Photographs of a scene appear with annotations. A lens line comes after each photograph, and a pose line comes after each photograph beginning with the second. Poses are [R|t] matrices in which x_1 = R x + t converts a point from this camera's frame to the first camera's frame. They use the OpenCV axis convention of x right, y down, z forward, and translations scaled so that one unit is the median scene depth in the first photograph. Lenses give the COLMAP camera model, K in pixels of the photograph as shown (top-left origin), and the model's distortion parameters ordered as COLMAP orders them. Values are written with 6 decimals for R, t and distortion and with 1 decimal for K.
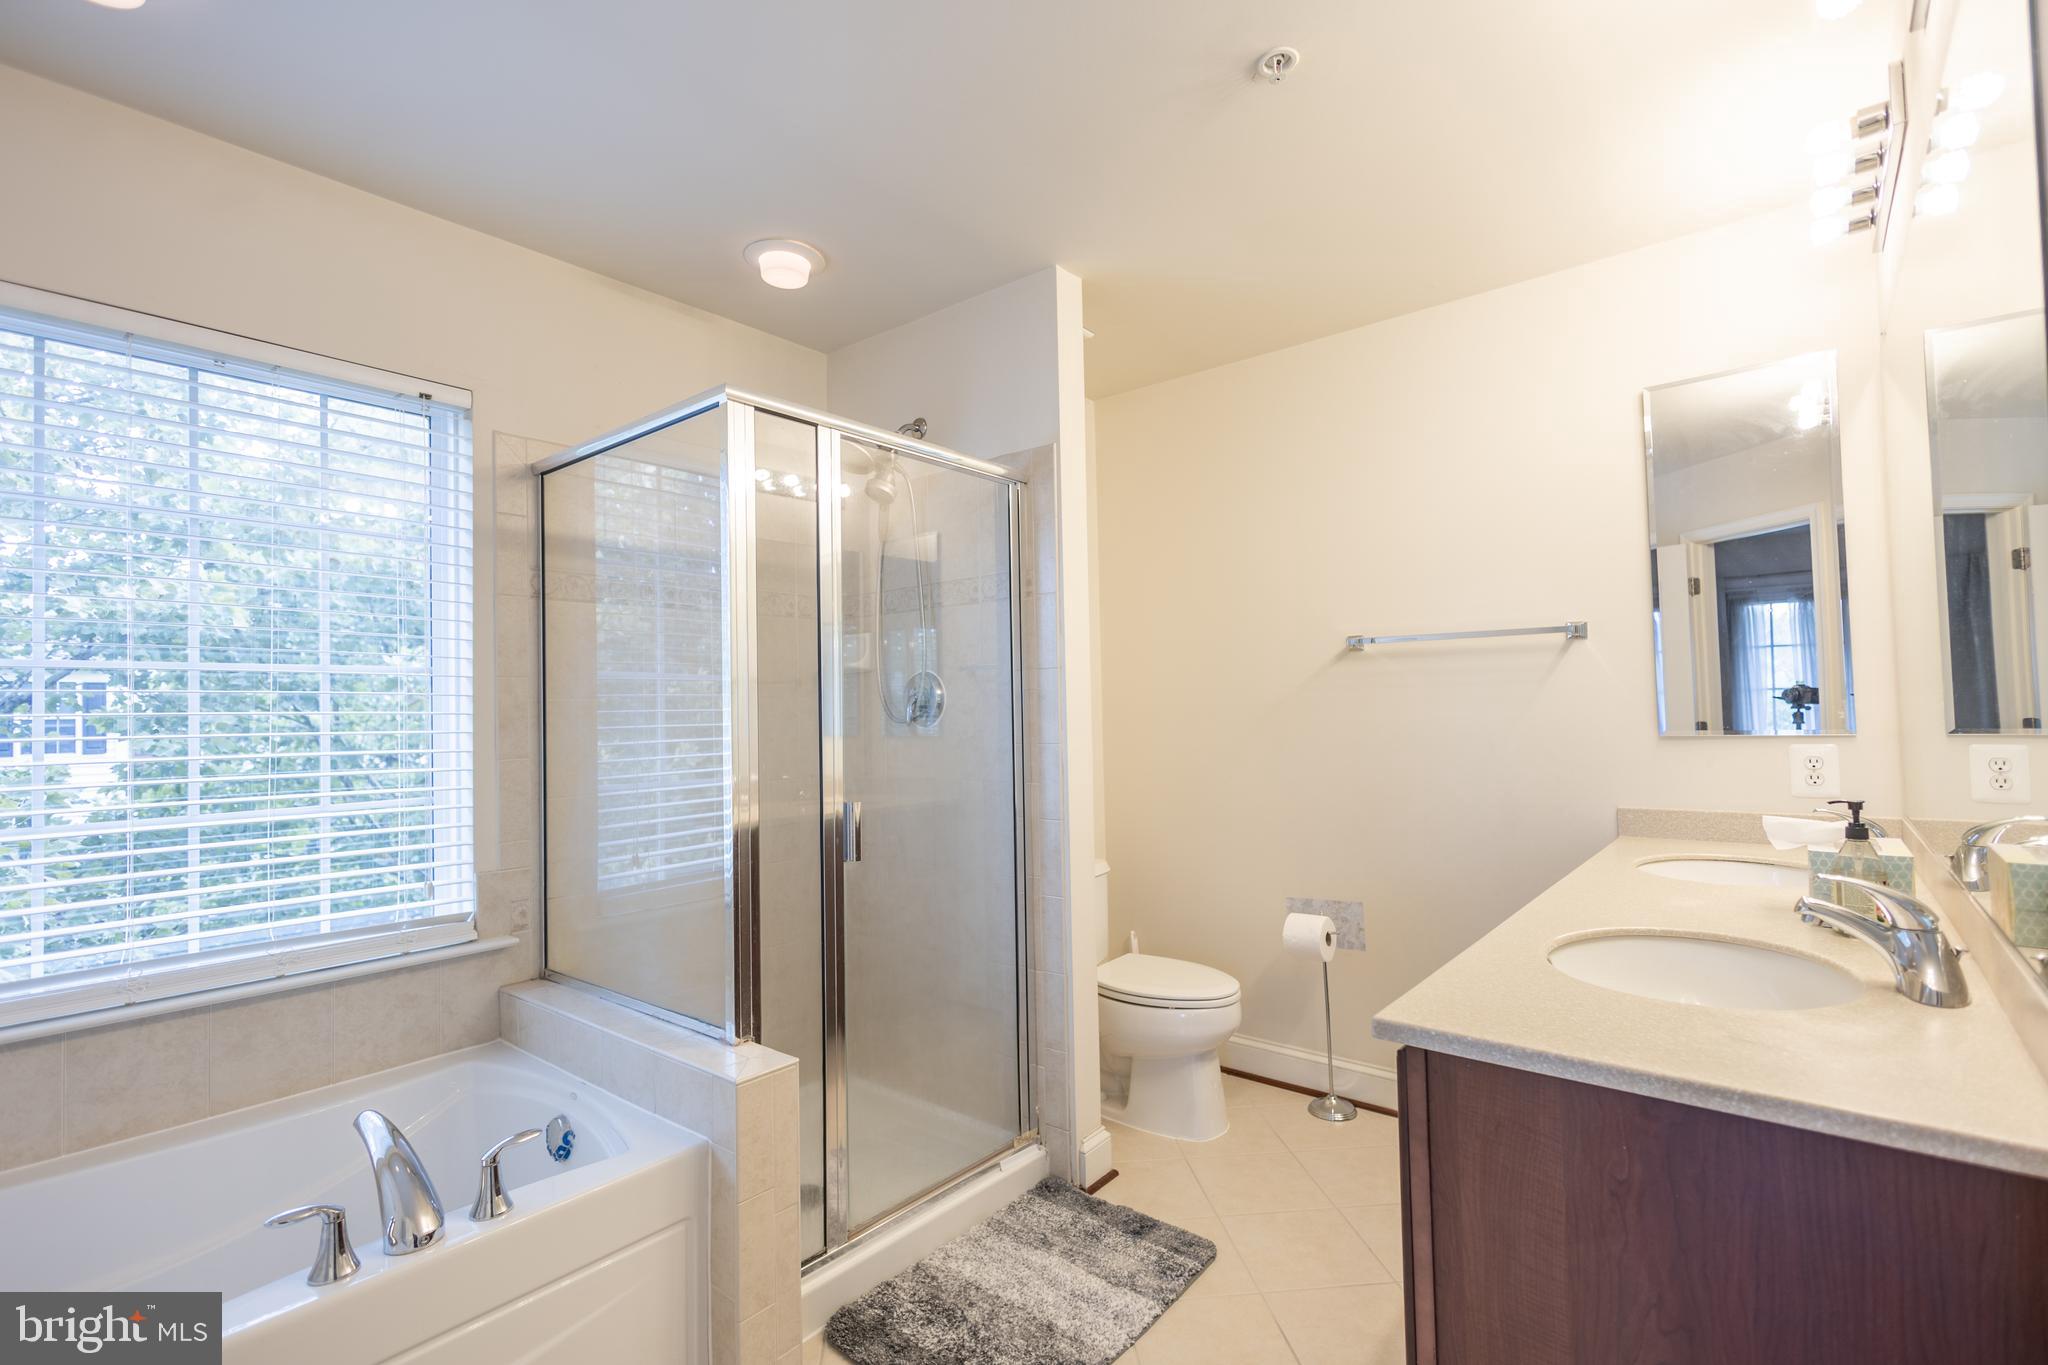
lens RADIAL K [[943.6, 0, 1020.2], [0, 943.6, 687.8], [0, 0, 1]] dist [0.009445, -0.001341]
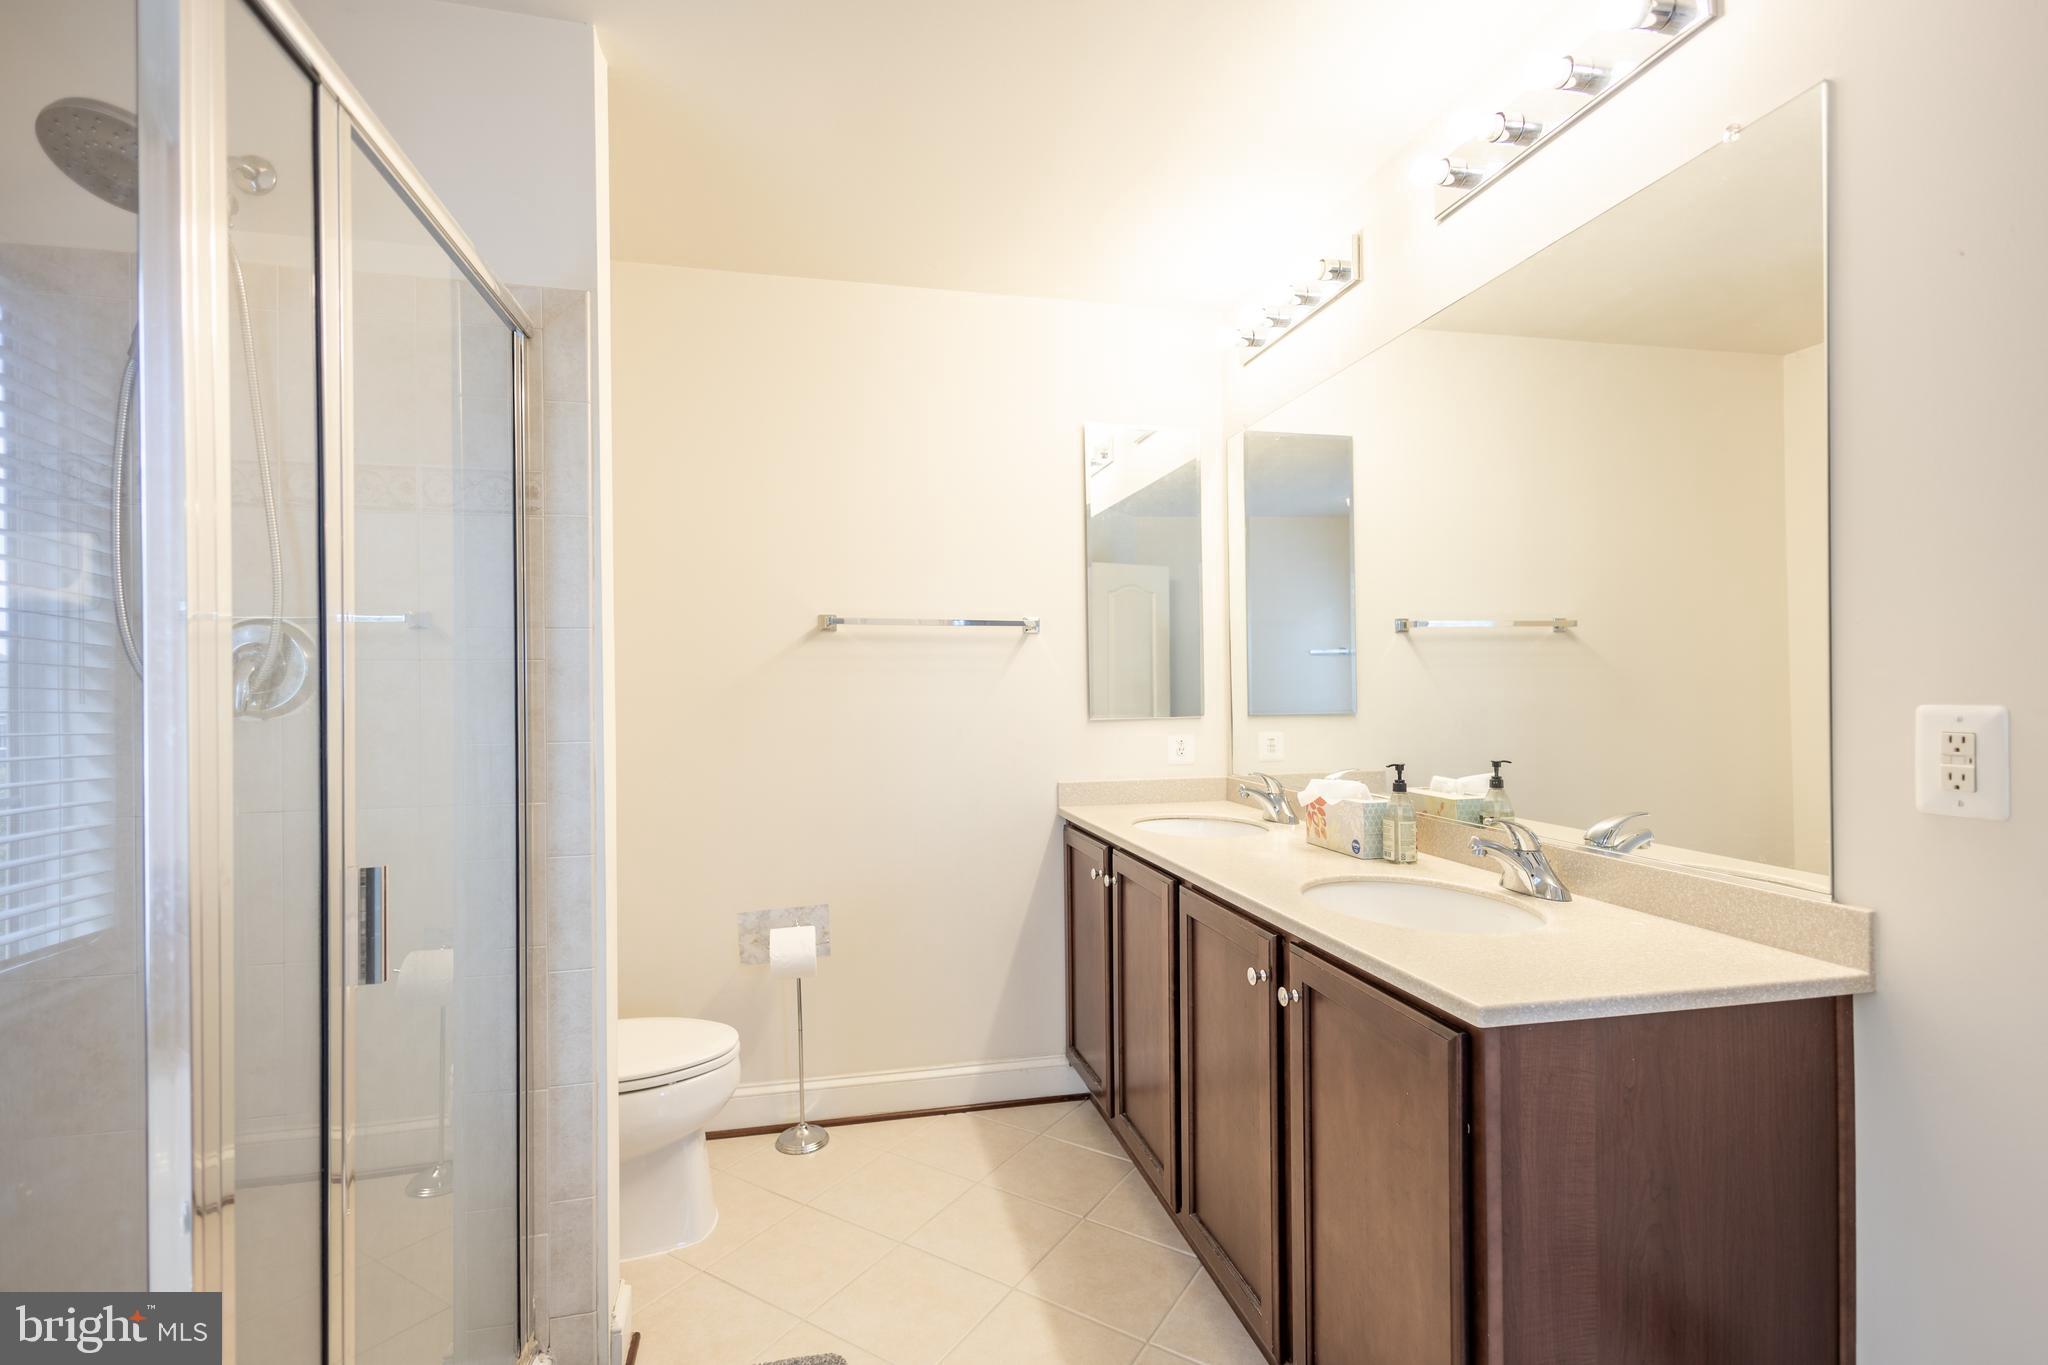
lens RADIAL K [[943.6, 0, 1020.2], [0, 943.6, 687.8], [0, 0, 1]] dist [0.009445, -0.001341]
pose [[0.607897, 0.015698, 0.793861, -0.303119], [-0.025685, 0.999670, -0.000100, 0.013430], [-0.793600, -0.020329, 0.608100, 0.342530]]
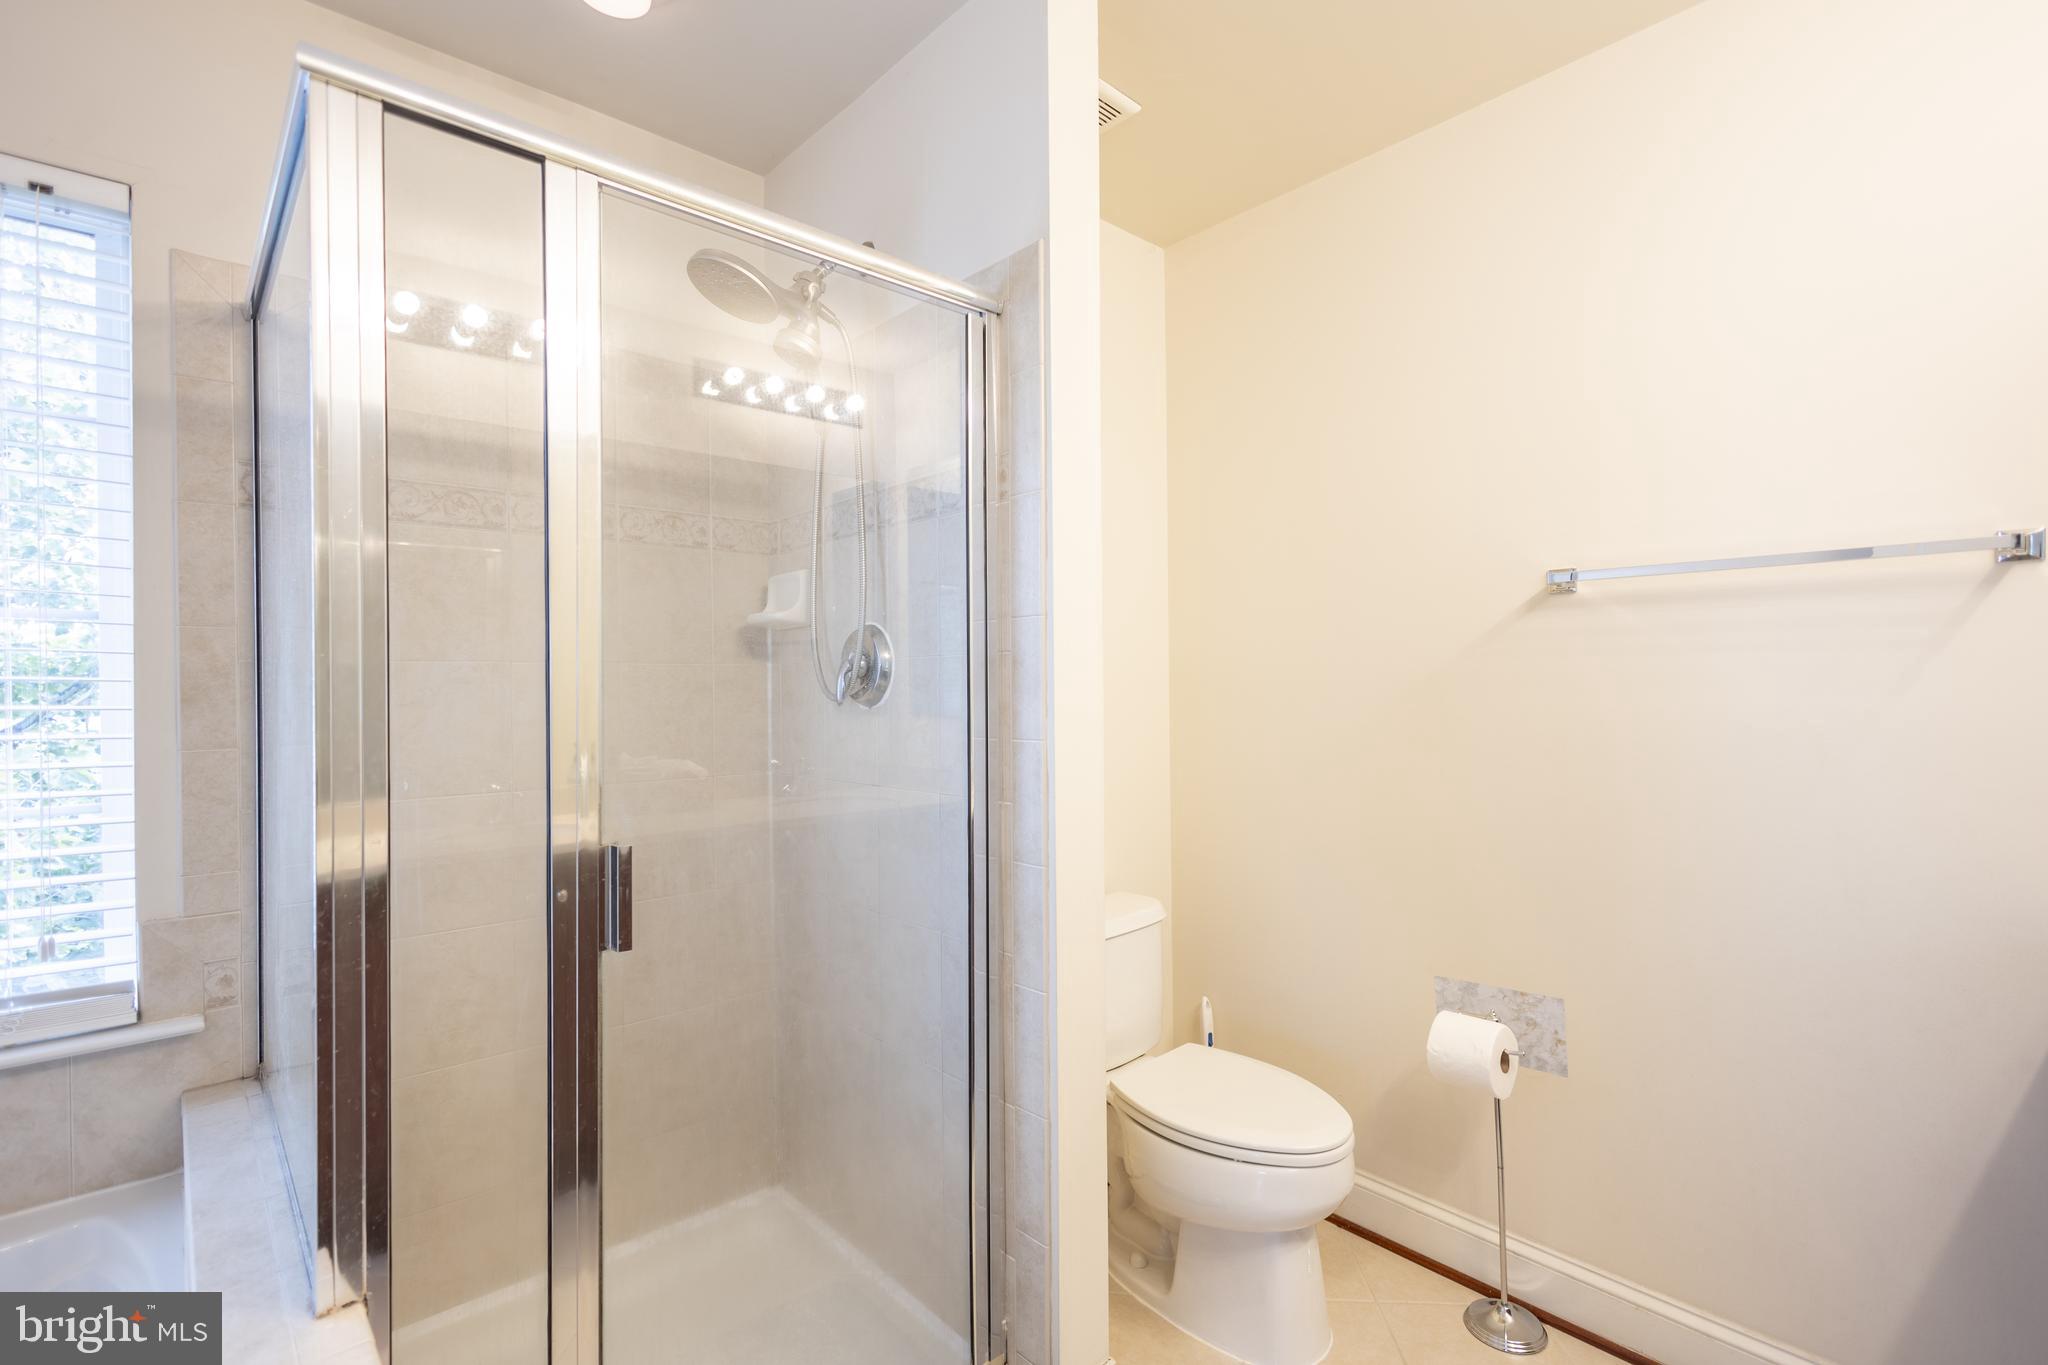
lens RADIAL K [[943.6, 0, 1020.2], [0, 943.6, 687.8], [0, 0, 1]] dist [0.009445, -0.001341]
pose [[0.988868, 0.011974, -0.148312, 0.114811], [-0.007311, 0.999463, 0.031944, 0.006110], [0.148615, -0.030504, 0.988425, 0.392954]]
